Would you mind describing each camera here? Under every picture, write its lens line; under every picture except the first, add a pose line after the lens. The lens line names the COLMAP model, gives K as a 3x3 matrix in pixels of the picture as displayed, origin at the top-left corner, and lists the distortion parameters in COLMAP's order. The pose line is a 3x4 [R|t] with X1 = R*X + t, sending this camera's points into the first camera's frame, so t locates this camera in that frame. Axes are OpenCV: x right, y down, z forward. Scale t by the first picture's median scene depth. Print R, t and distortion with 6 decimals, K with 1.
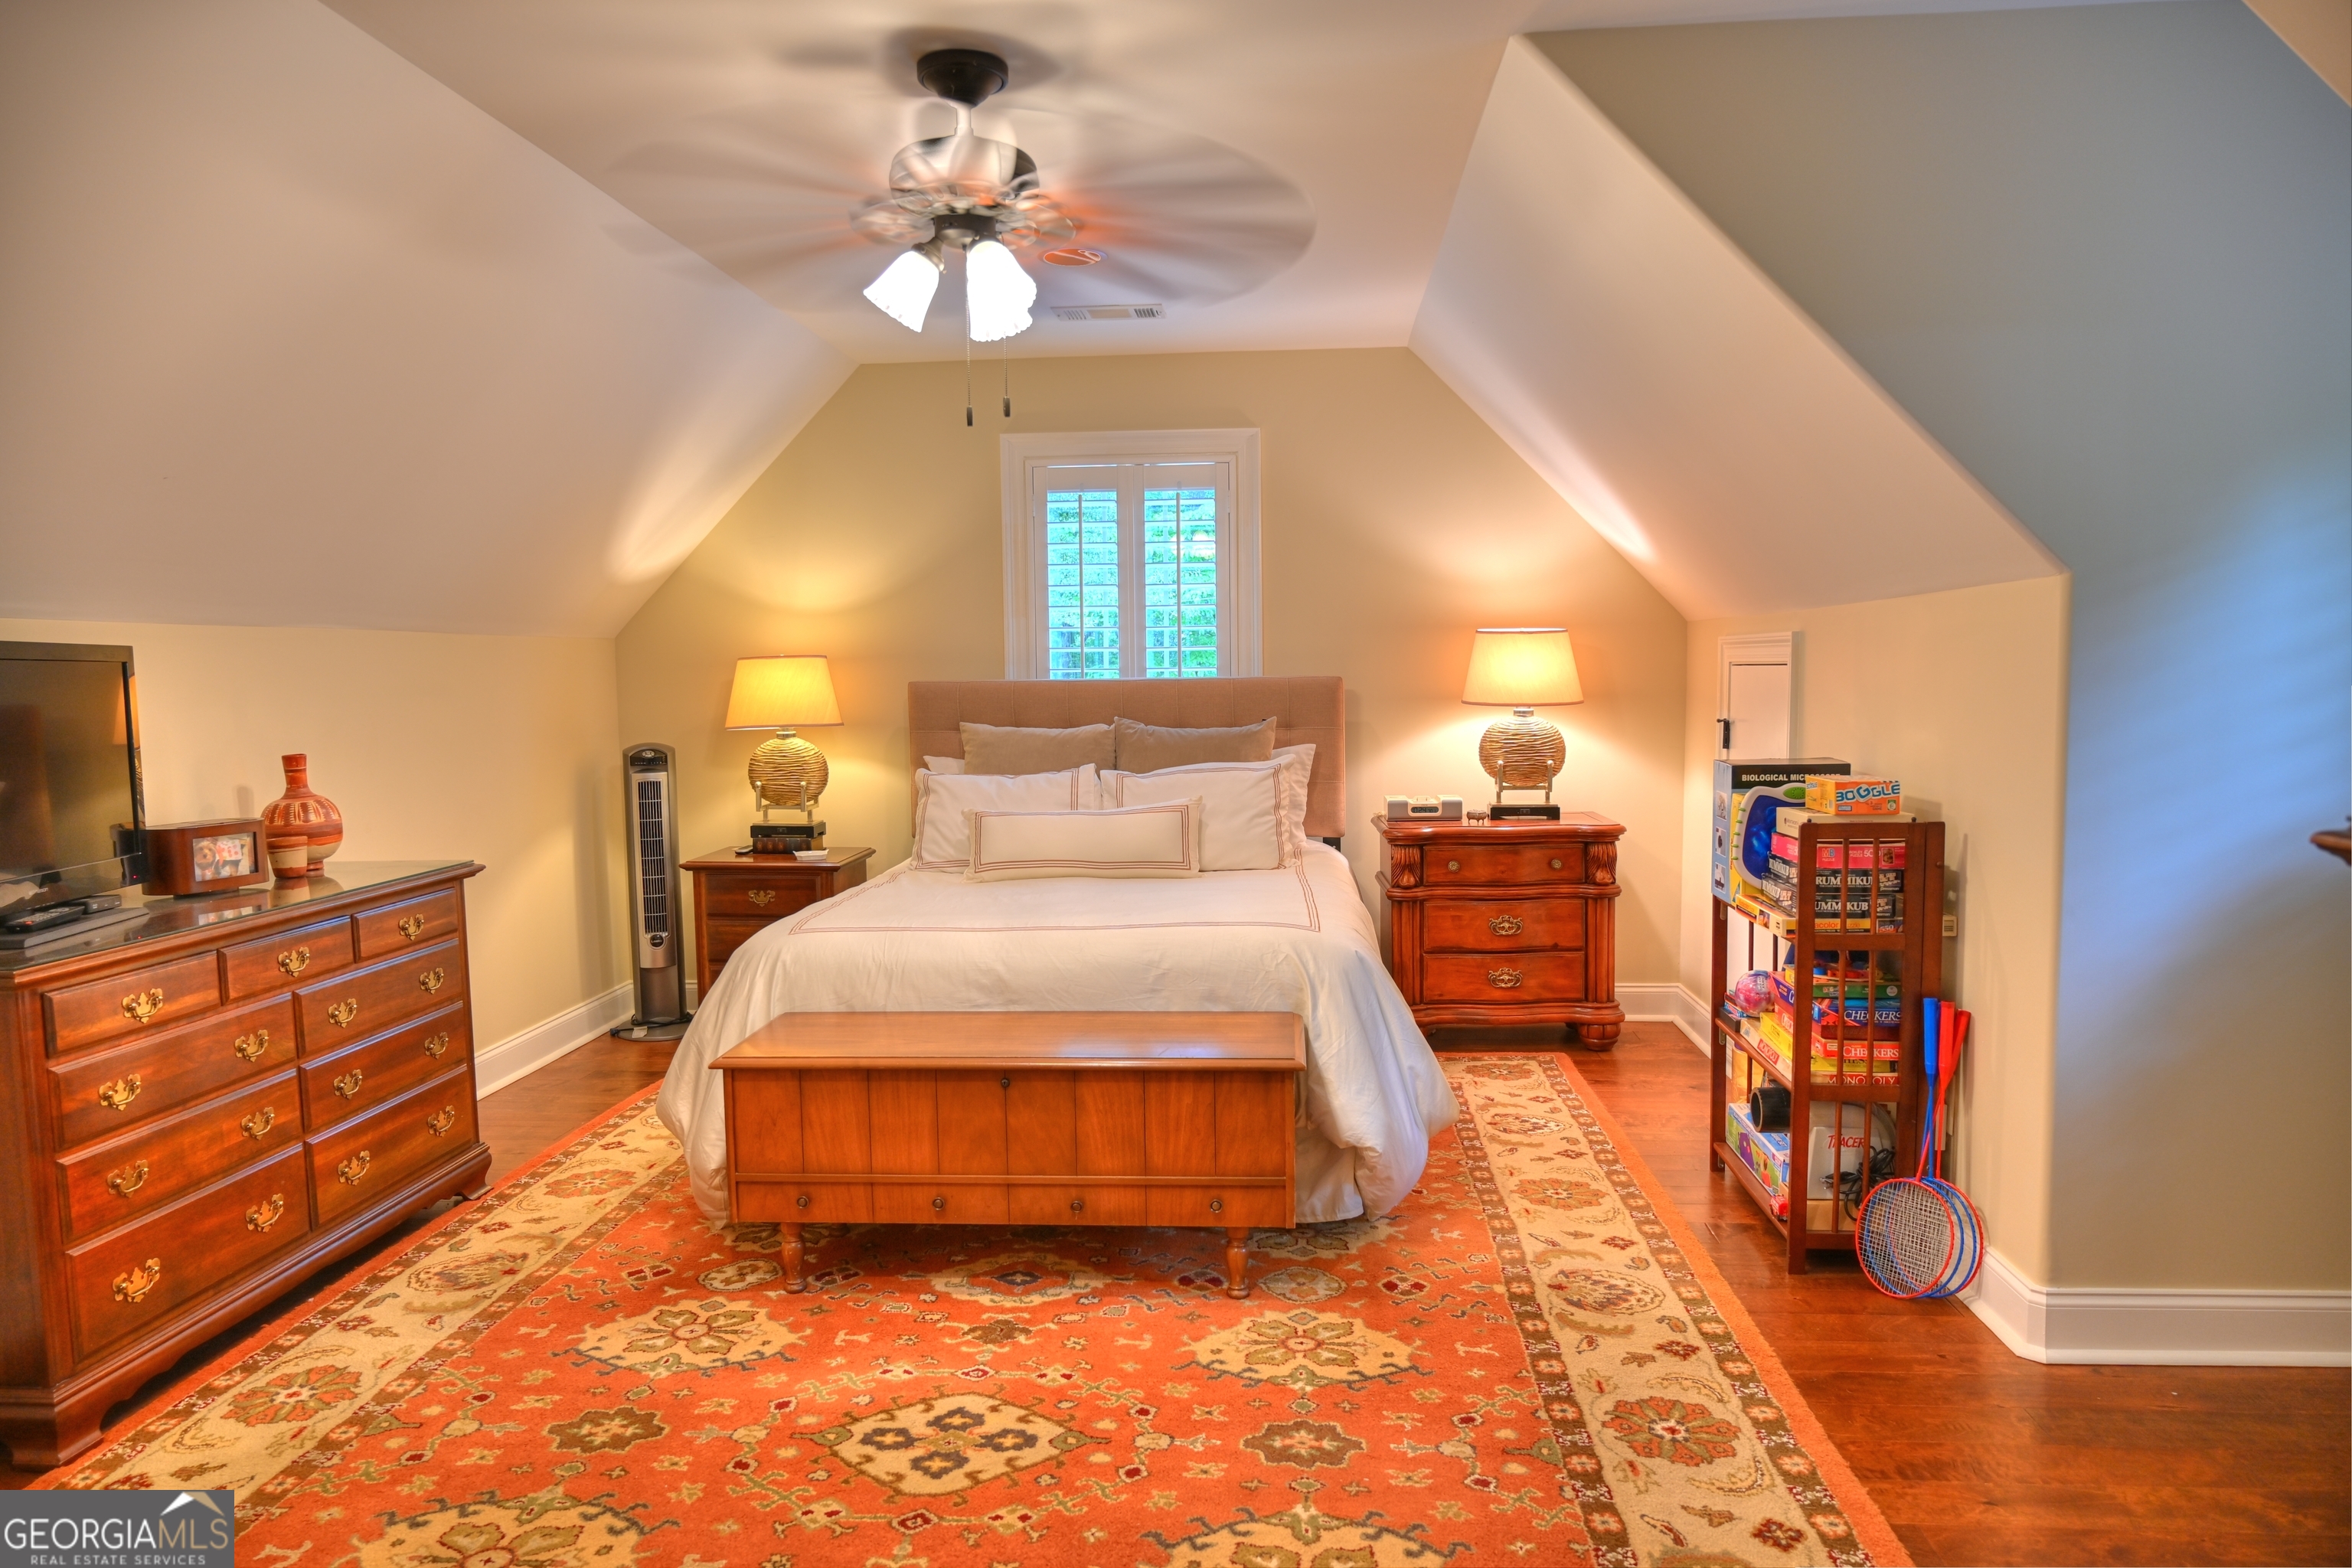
lens RADIAL K [[1544.3, 0, 1176.0], [0, 1544.3, 784.0], [0, 0, 1]] dist [-0.014466, 0.004043]
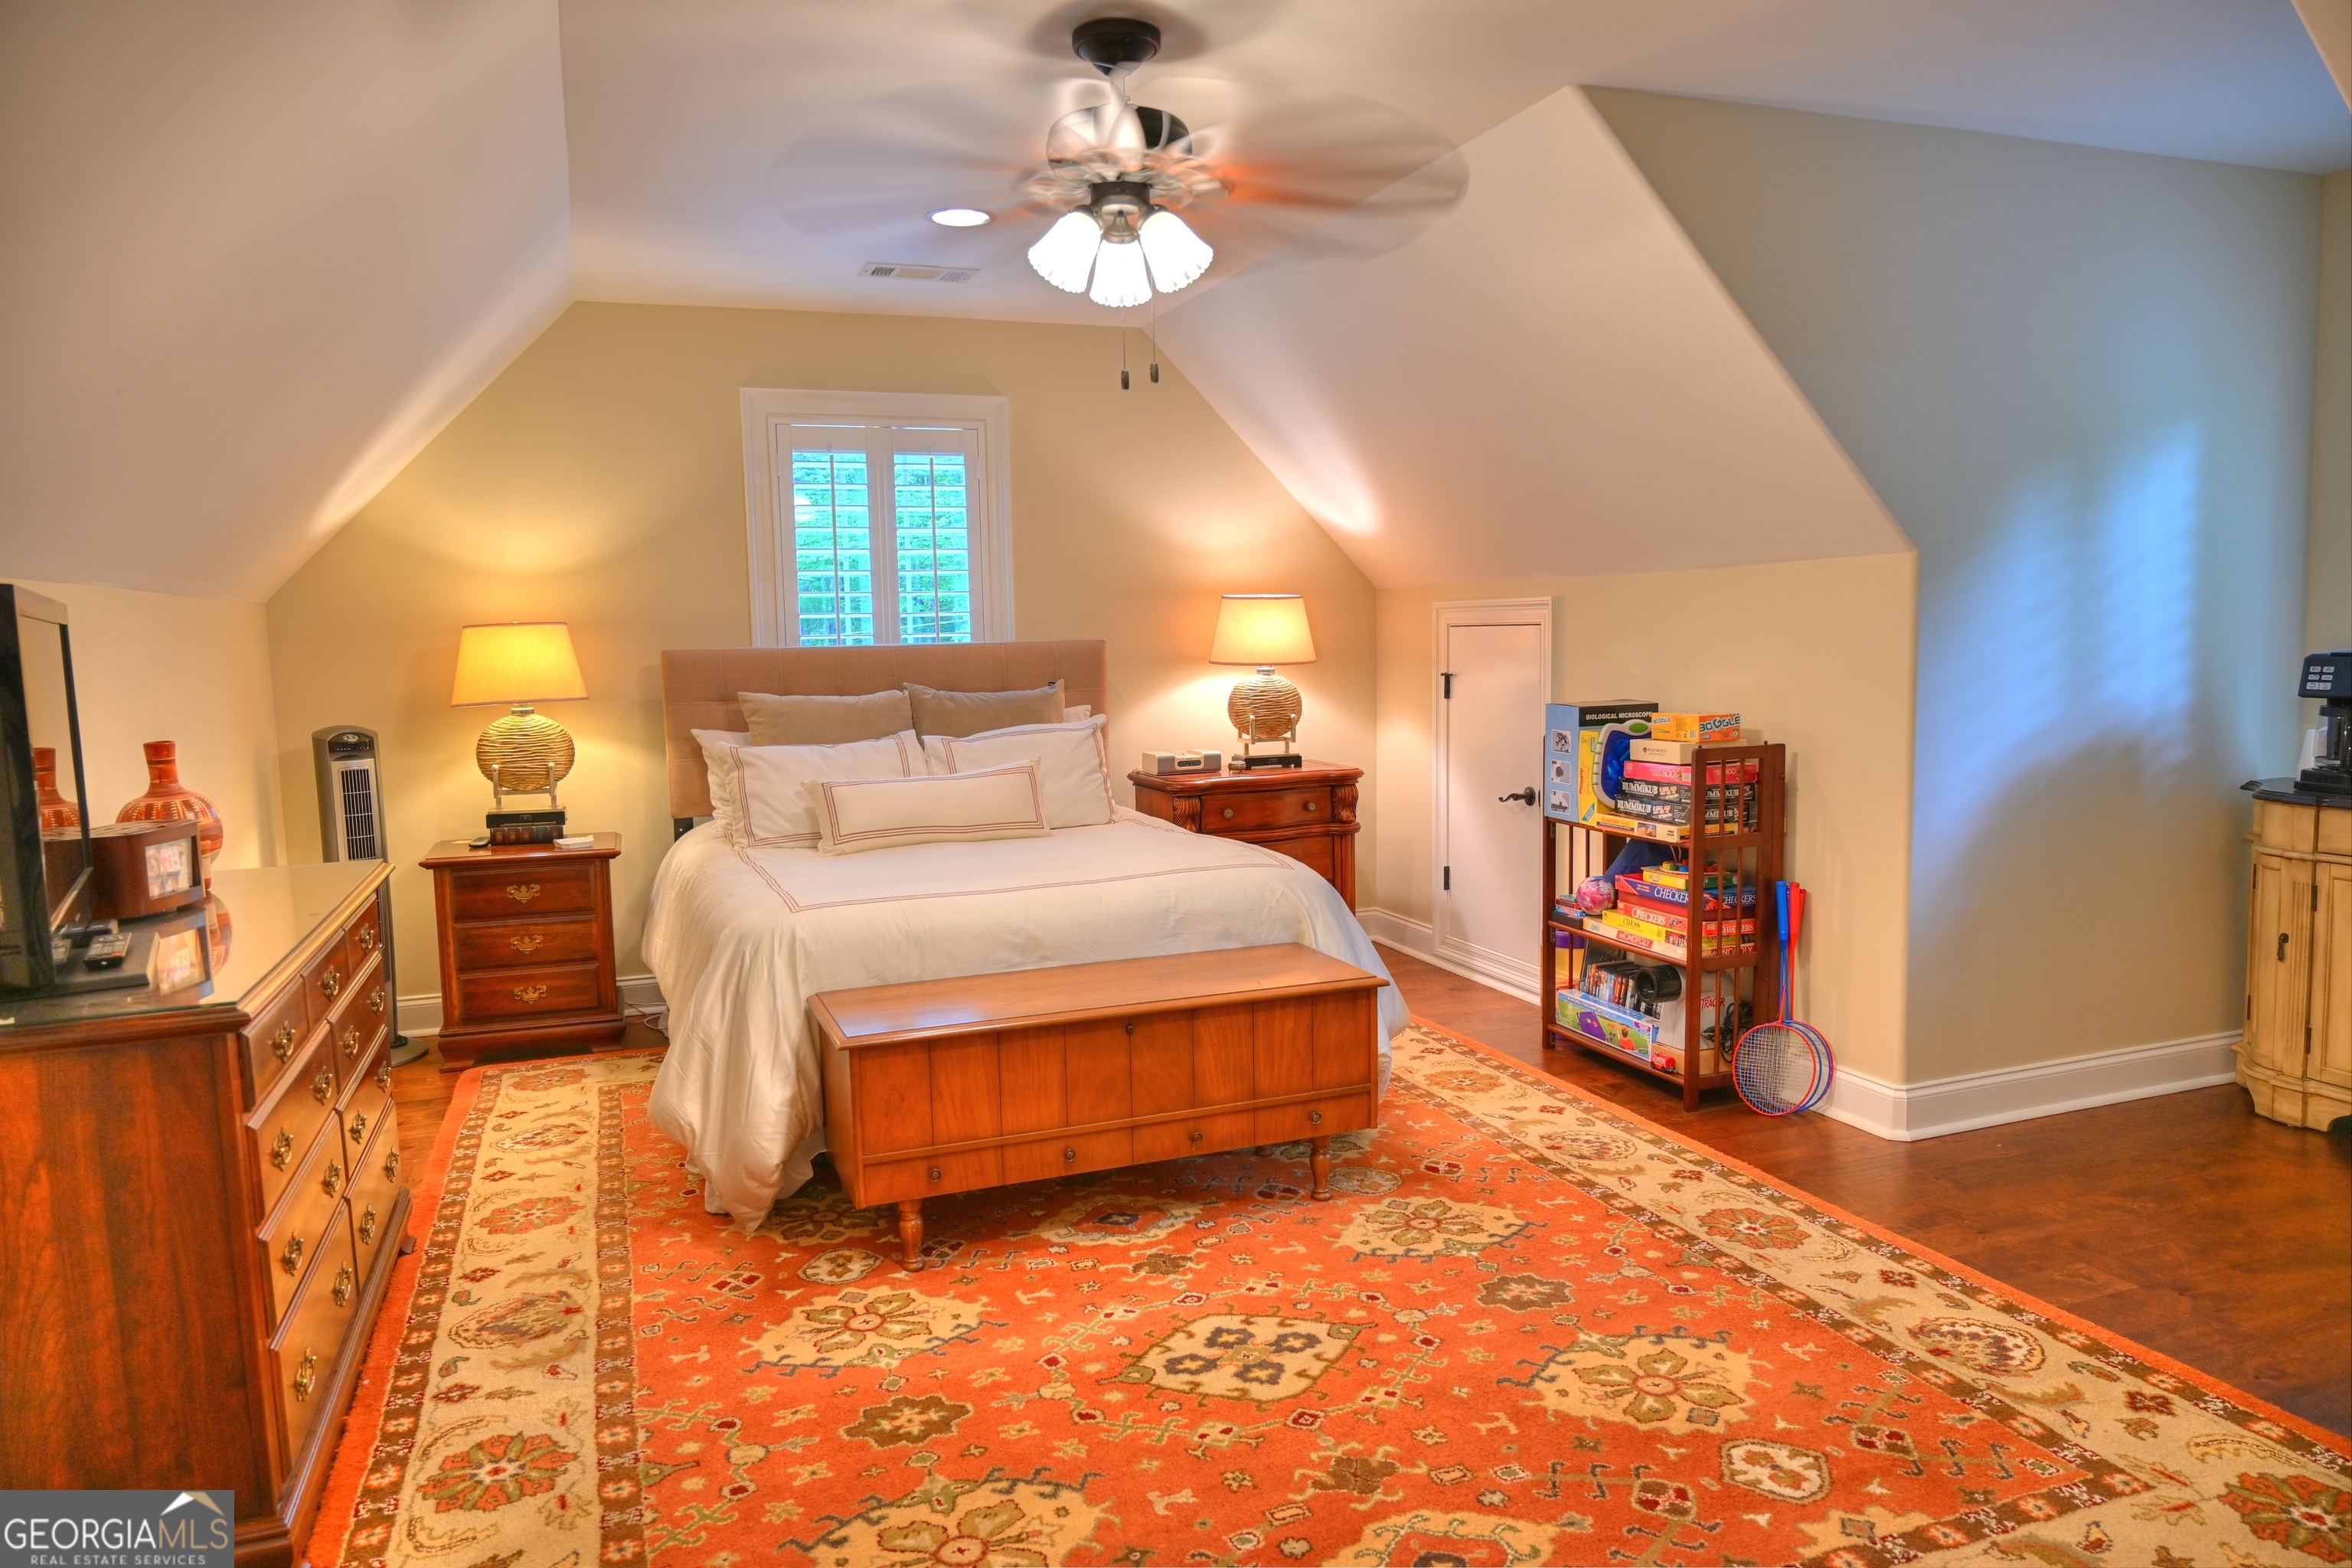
lens RADIAL K [[1544.3, 0, 1176.0], [0, 1544.3, 784.0], [0, 0, 1]] dist [-0.014466, 0.004043]
pose [[0.904853, -0.047933, 0.423016, -0.494552], [0.040700, 0.998830, 0.026121, 0.004050], [-0.423773, -0.006419, 0.905746, 0.049748]]
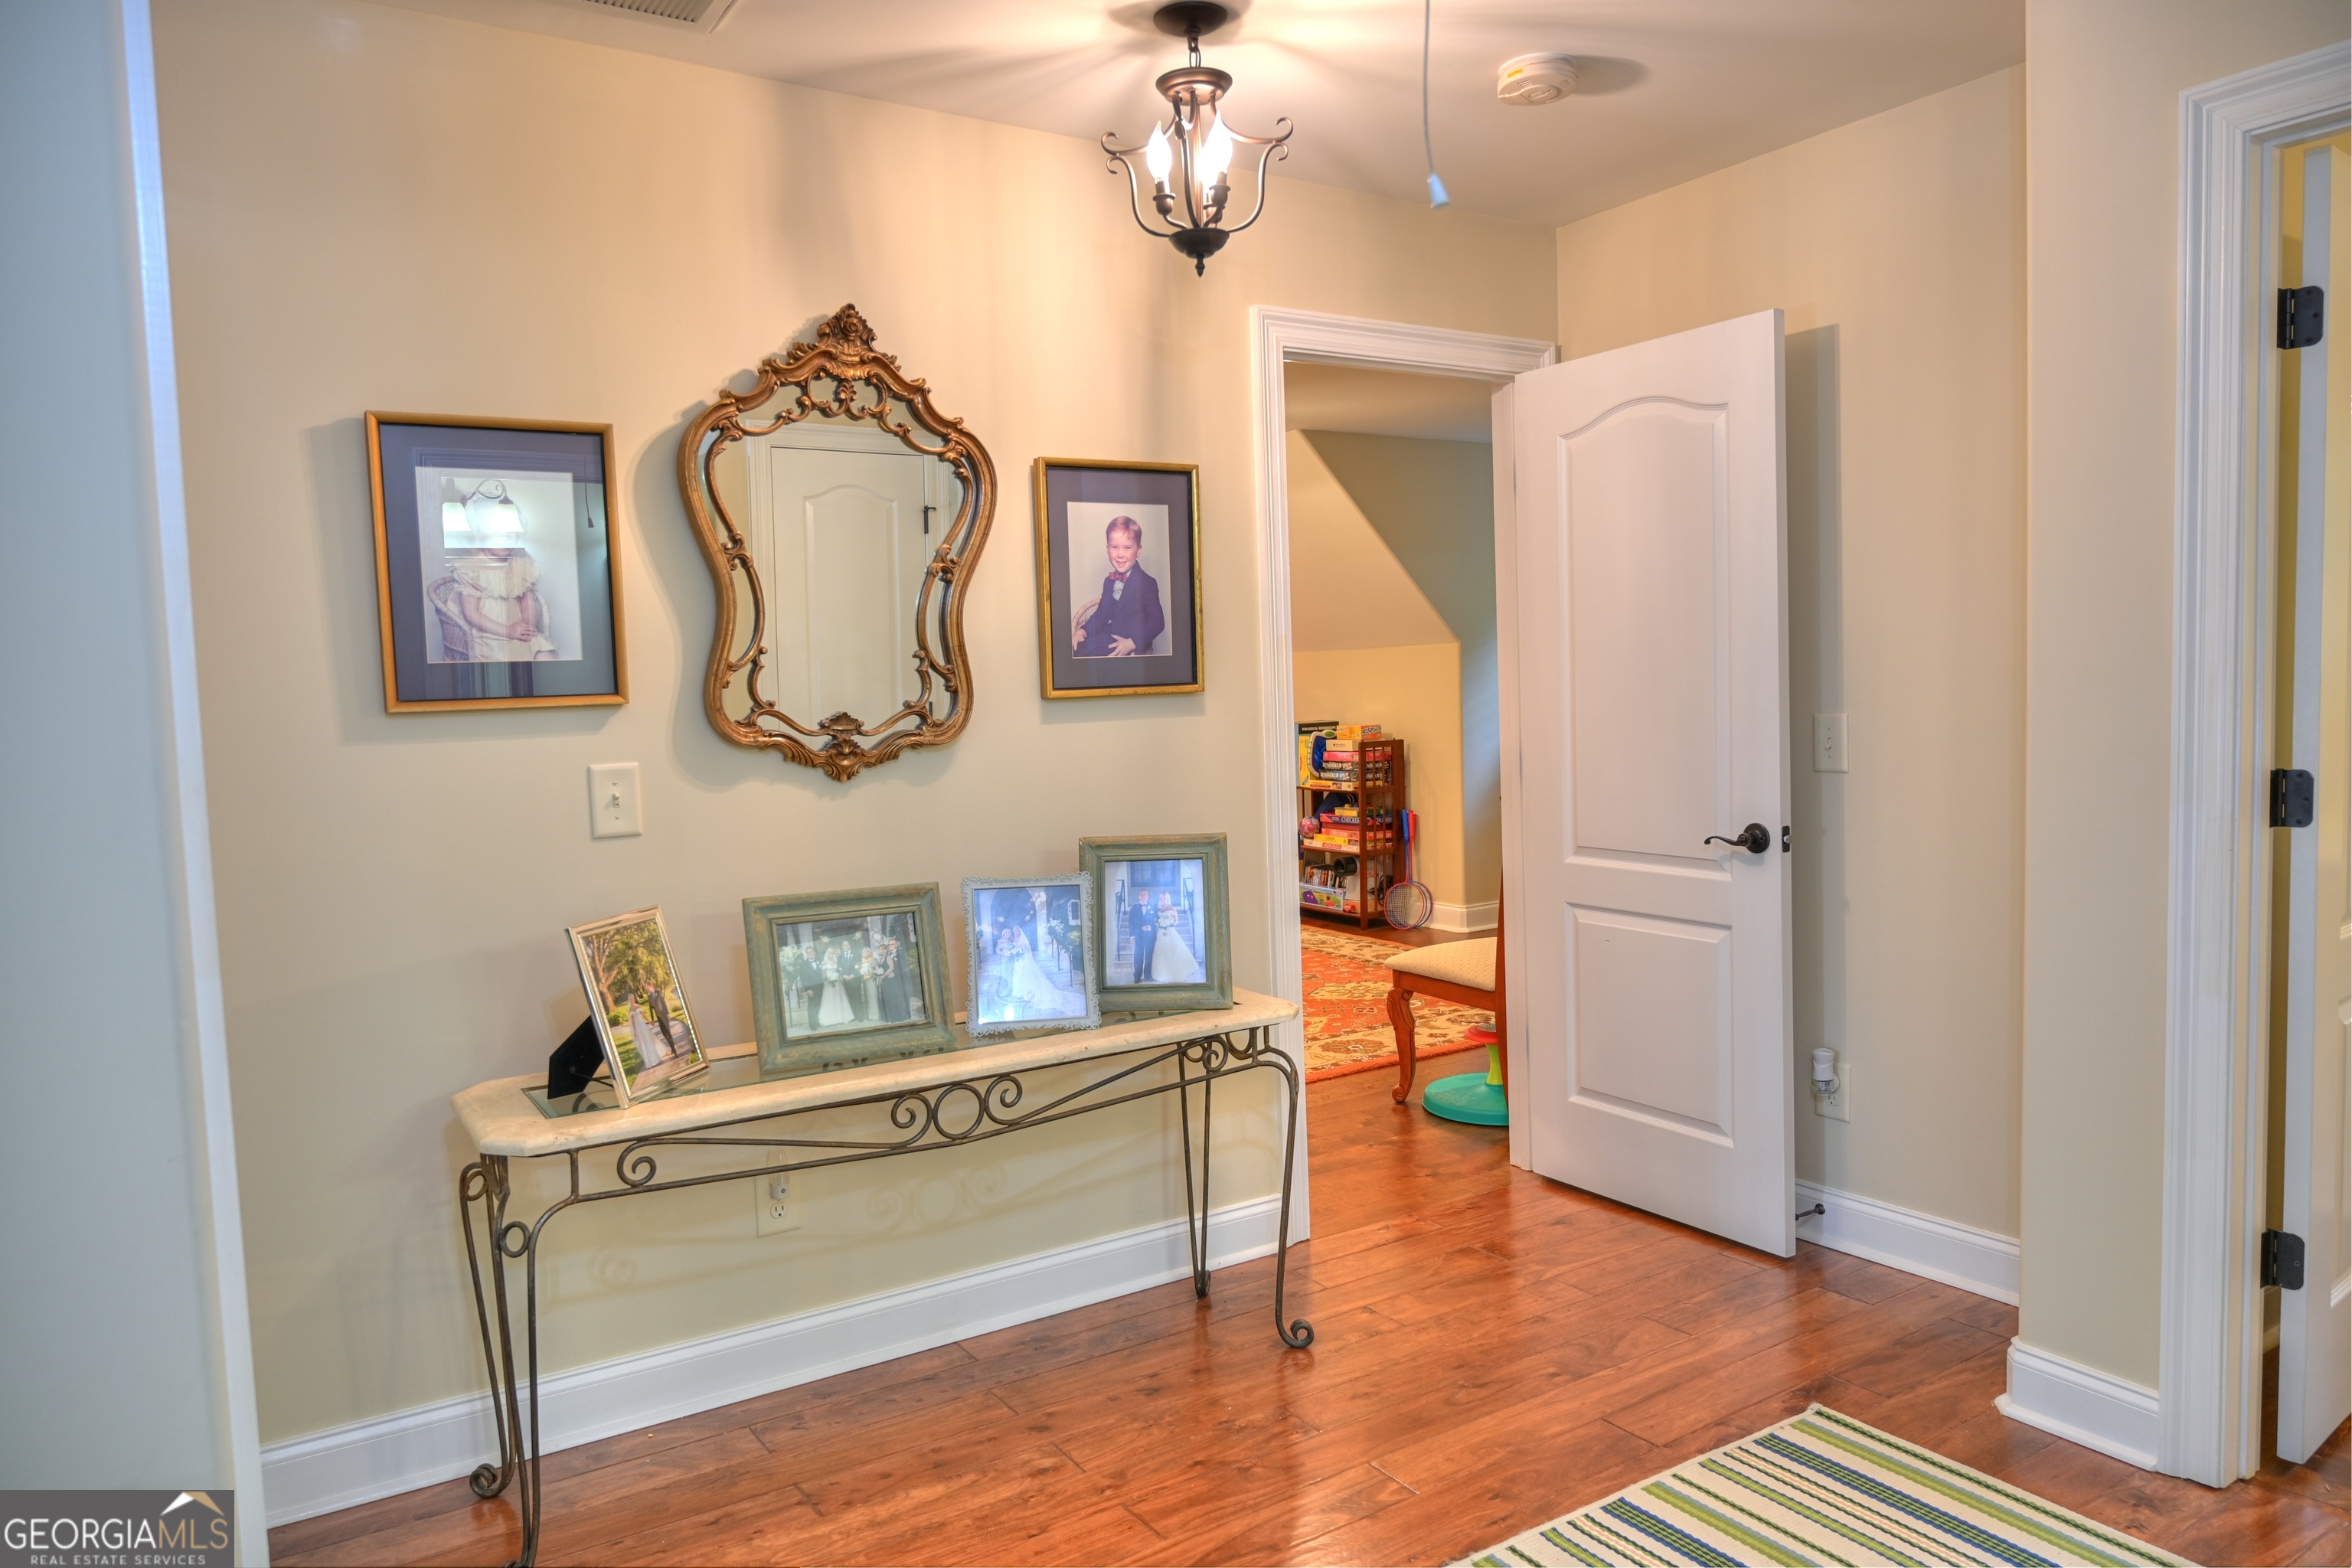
lens RADIAL K [[1544.3, 0, 1176.0], [0, 1544.3, 784.0], [0, 0, 1]] dist [-0.014466, 0.004043]
pose [[0.791209, -0.055559, 0.609016, -1.297360], [0.065913, 0.997811, 0.005397, 0.058078], [-0.607983, 0.035873, 0.793139, -0.746937]]
